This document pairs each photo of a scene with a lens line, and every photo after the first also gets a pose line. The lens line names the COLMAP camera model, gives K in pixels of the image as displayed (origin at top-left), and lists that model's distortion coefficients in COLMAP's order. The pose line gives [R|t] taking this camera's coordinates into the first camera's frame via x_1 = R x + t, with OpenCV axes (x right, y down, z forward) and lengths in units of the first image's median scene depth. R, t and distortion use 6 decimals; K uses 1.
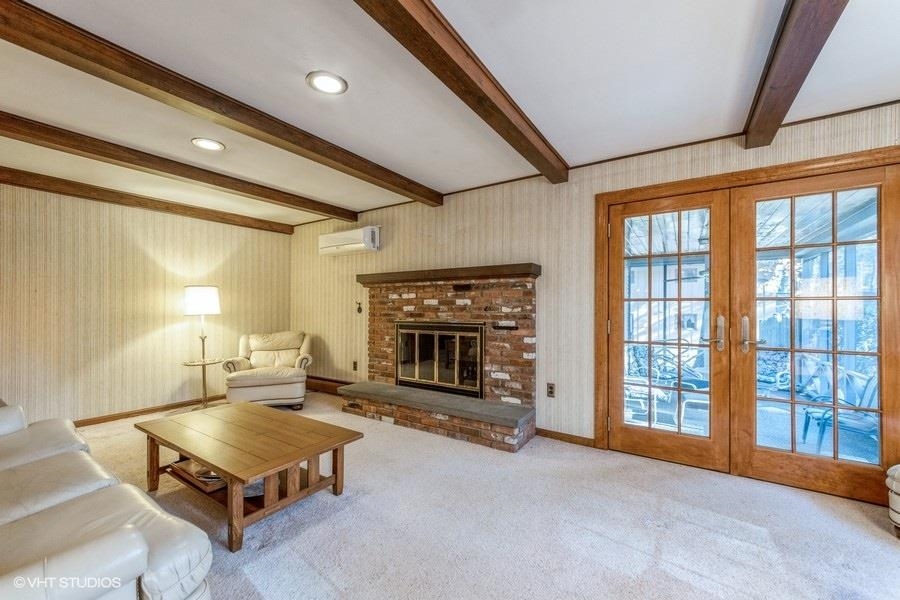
lens RADIAL K [[357.7, 0, 441.8], [0, 357.7, 297.5], [0, 0, 1]] dist [-0.000954, -0.000310]
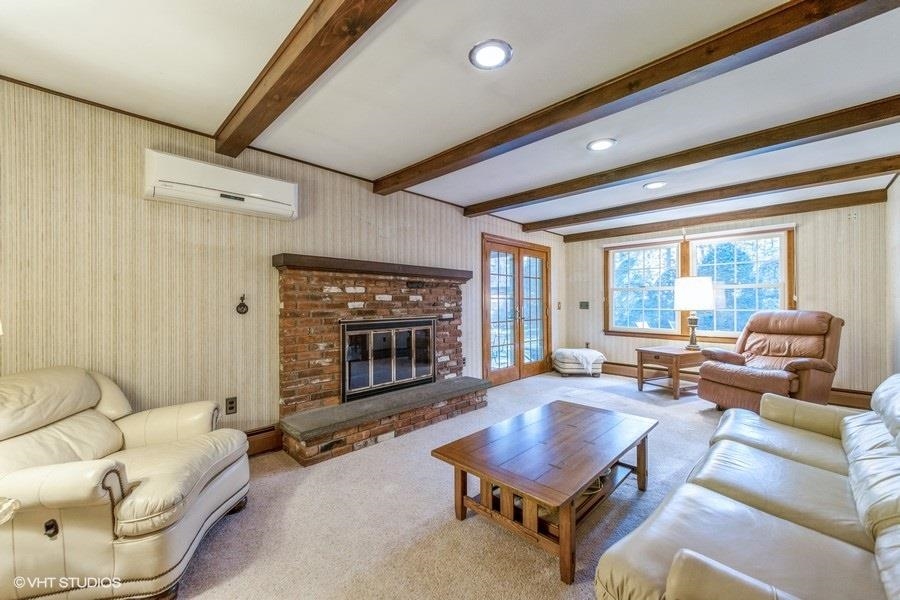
lens RADIAL K [[357.7, 0, 441.8], [0, 357.7, 297.5], [0, 0, 1]] dist [-0.000954, -0.000310]
pose [[0.190485, 0.012104, 0.981615, -0.936026], [-0.020528, 0.999754, -0.008345, 0.017169], [-0.981475, -0.018561, 0.190687, 0.699329]]
